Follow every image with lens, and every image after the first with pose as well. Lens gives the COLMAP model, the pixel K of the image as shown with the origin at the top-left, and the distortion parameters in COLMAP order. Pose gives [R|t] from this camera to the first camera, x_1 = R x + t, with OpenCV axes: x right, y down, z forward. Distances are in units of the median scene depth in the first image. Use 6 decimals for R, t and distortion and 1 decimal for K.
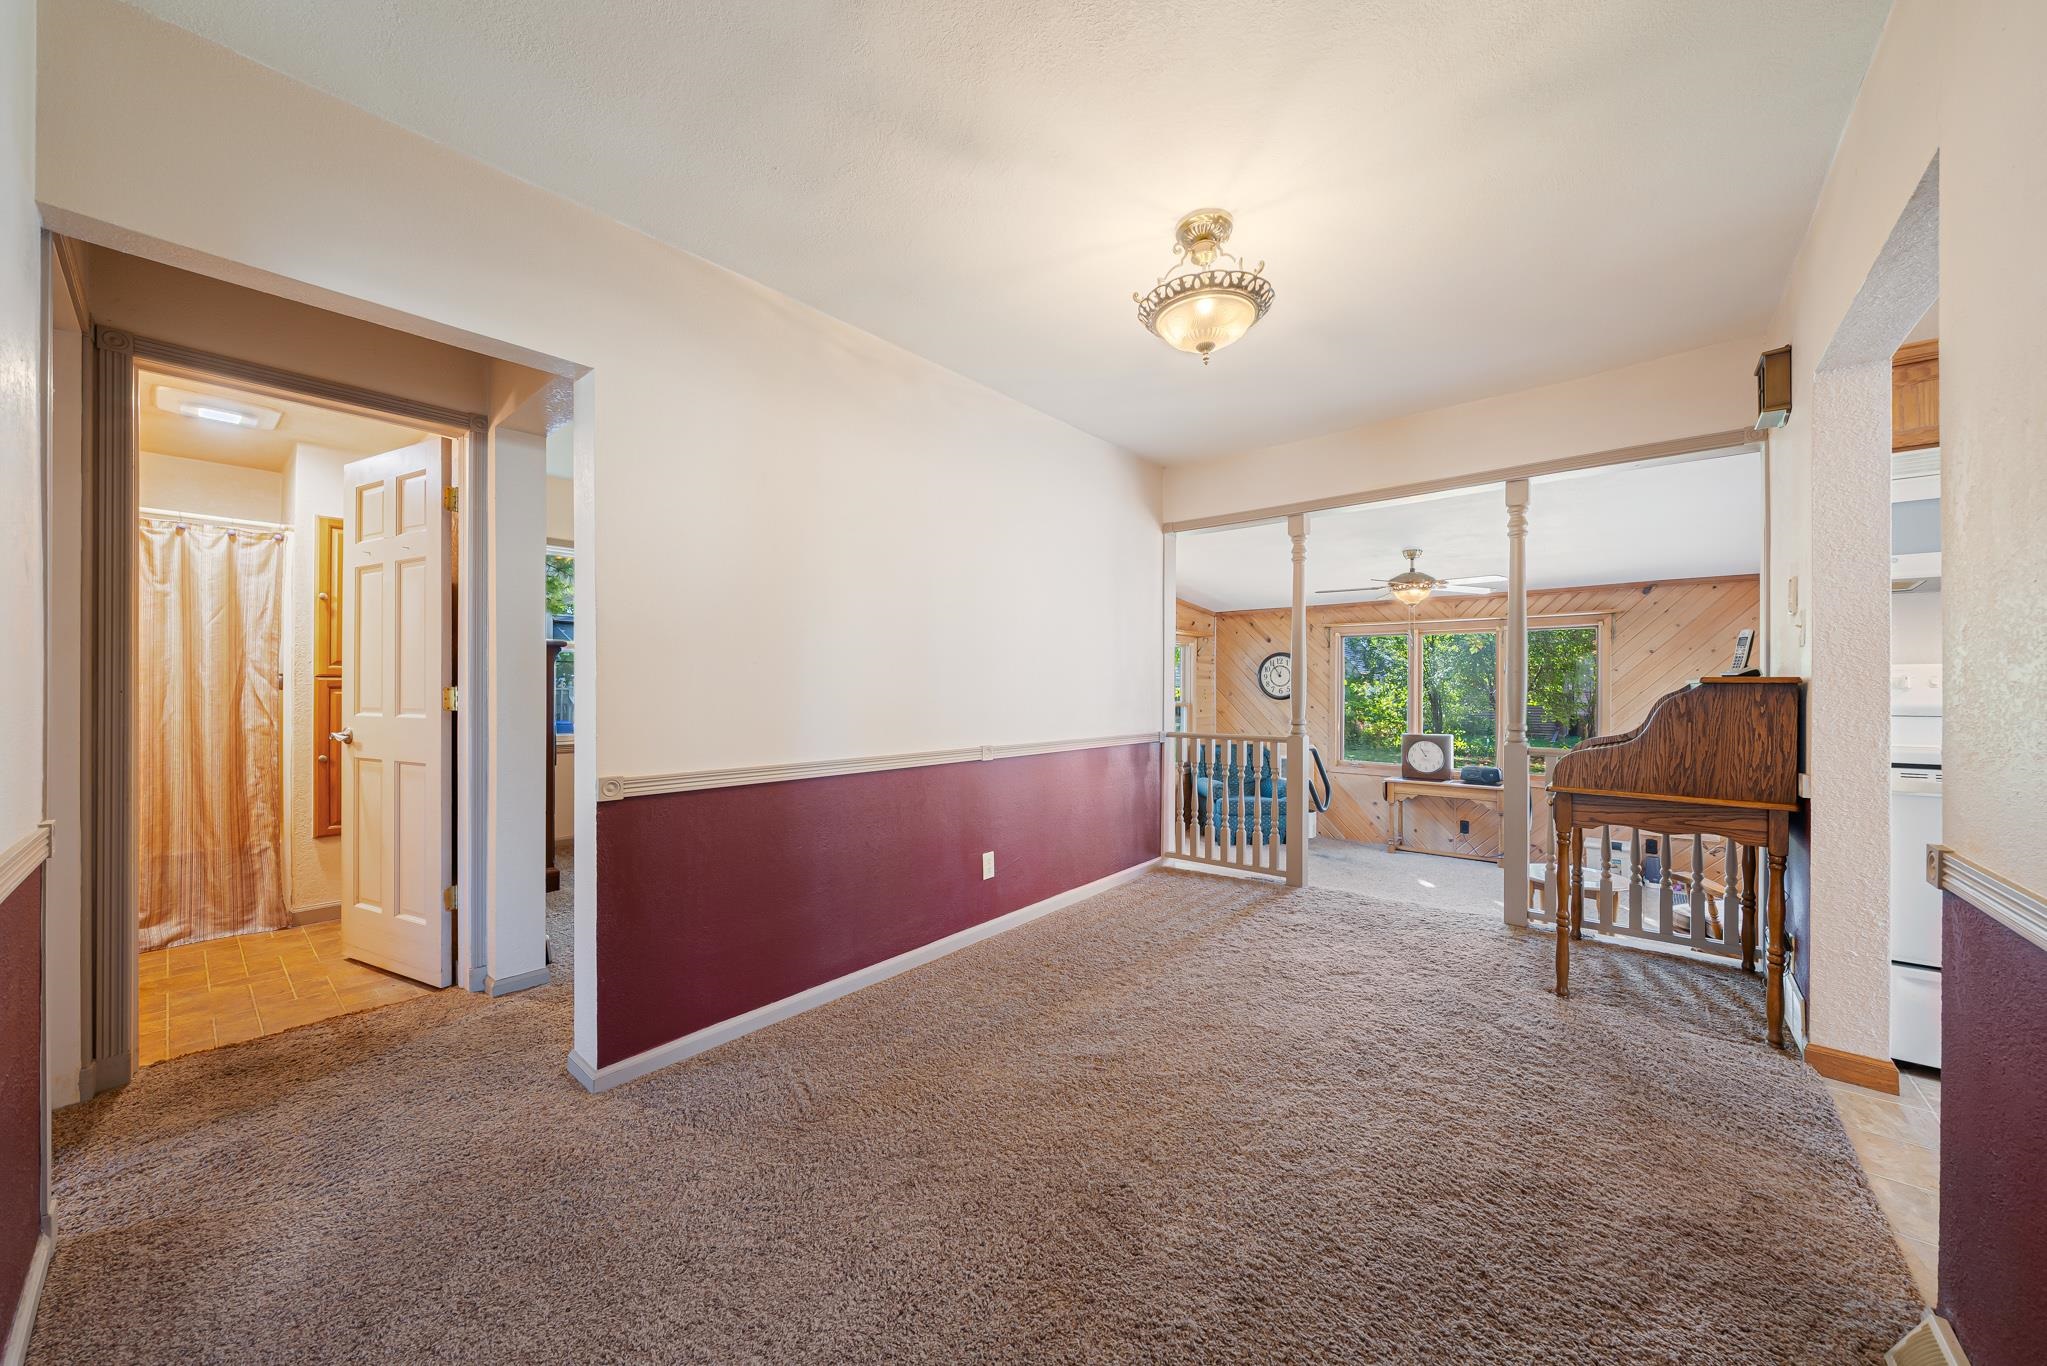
lens RADIAL K [[720.4, 0, 1023.5], [0, 720.4, 683.0], [0, 0, 1]] dist [-0.000986, 0.000023]
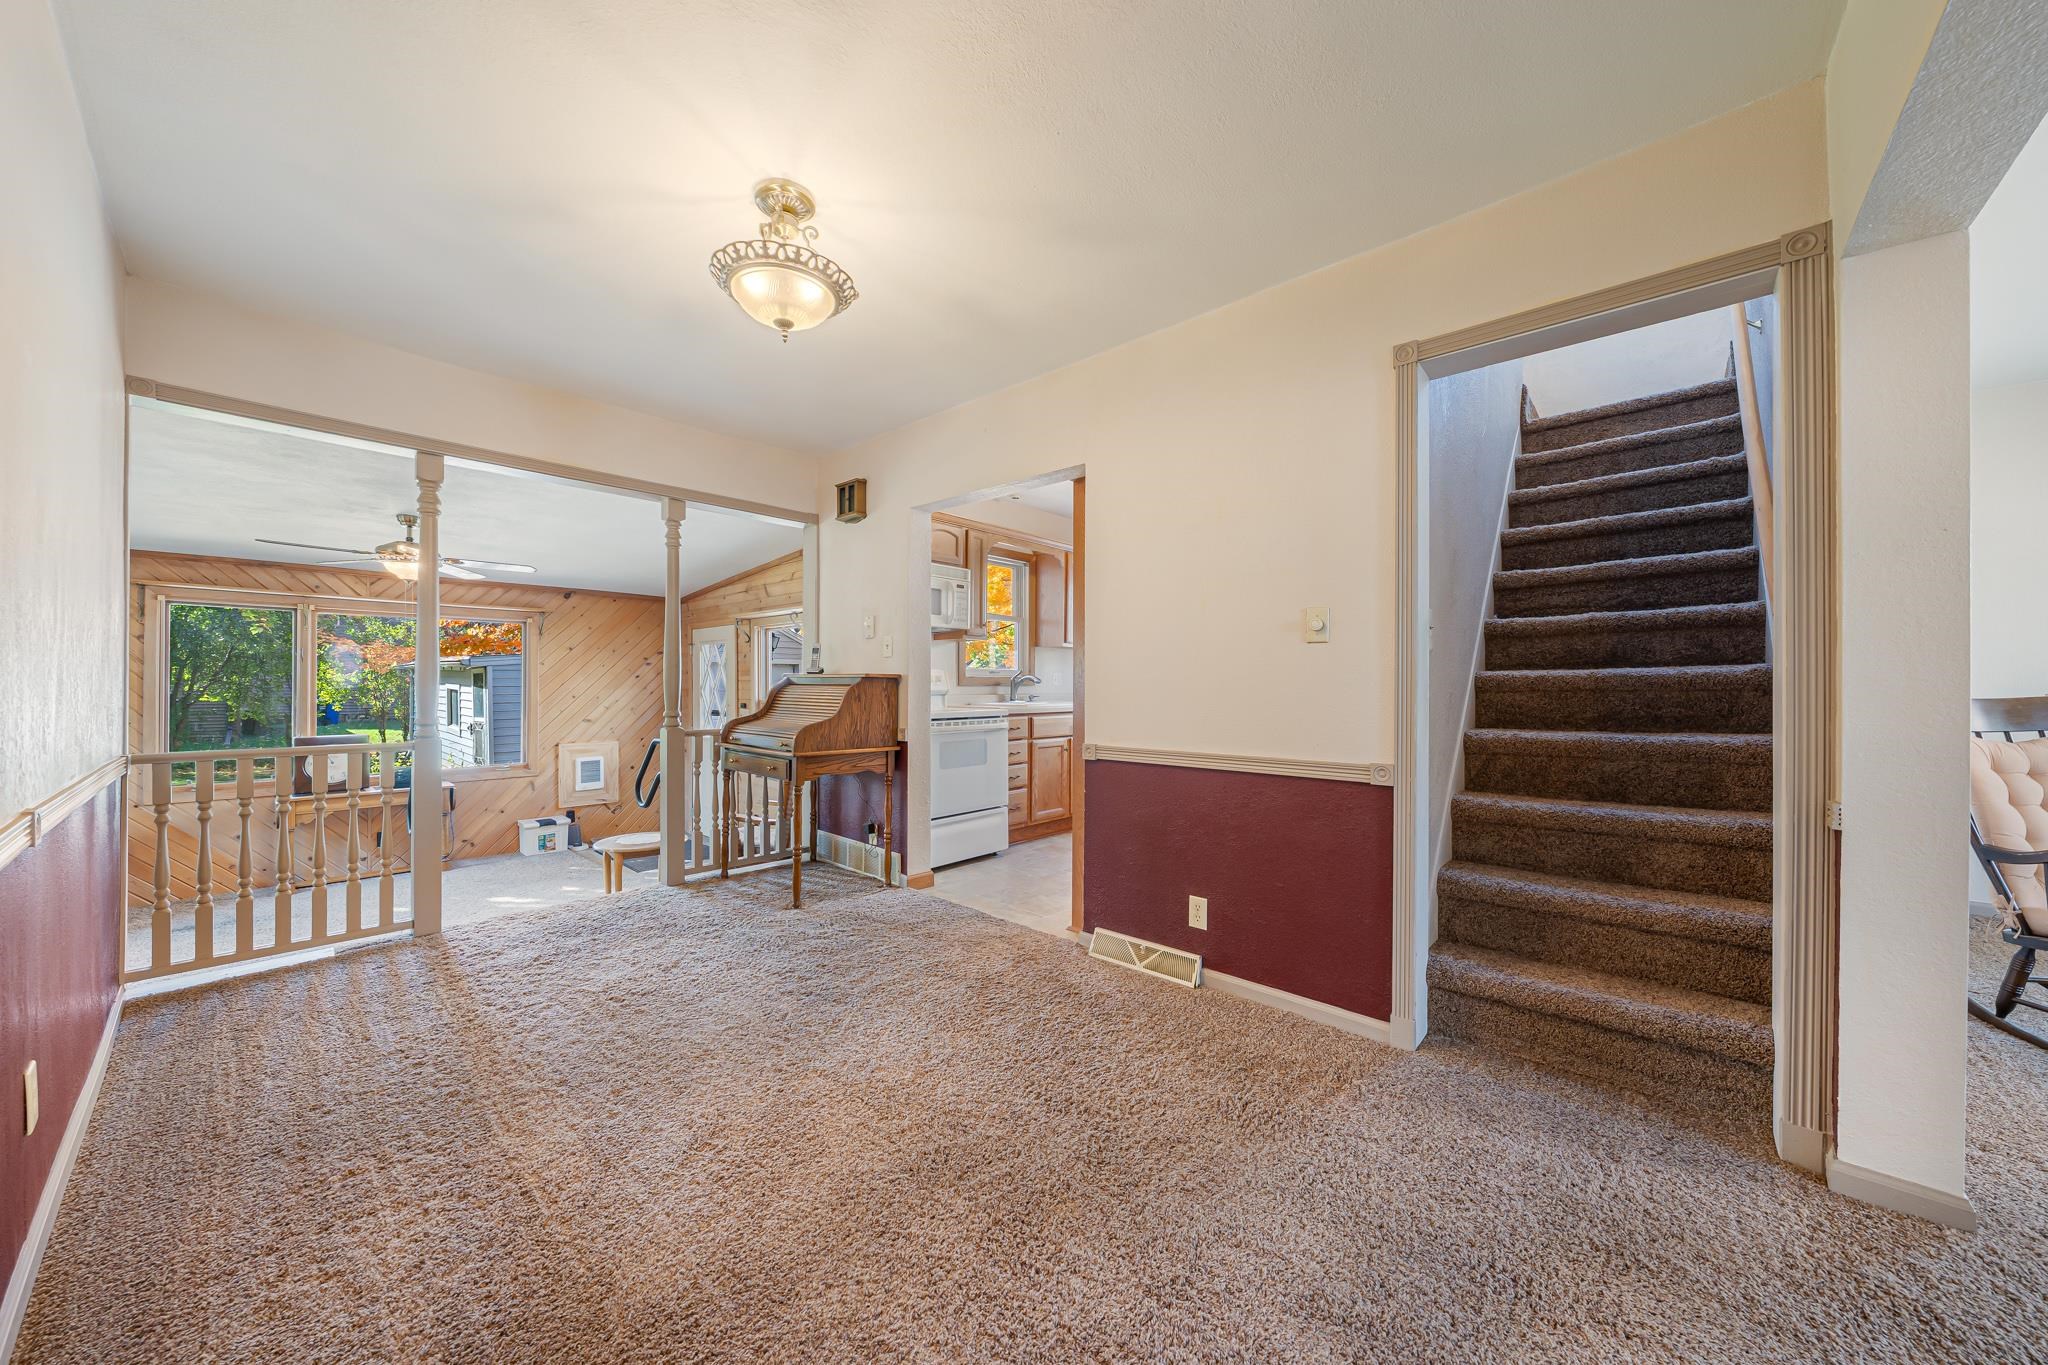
lens RADIAL K [[704.9, 0, 1024.0], [0, 704.9, 682.5], [0, 0, 1]] dist [-0.003956, -0.000088]
pose [[0.033800, 0.001579, 0.999427, -0.681208], [-0.011895, 0.999929, -0.001178, 0.009453], [-0.999358, -0.011848, 0.033816, 0.648666]]
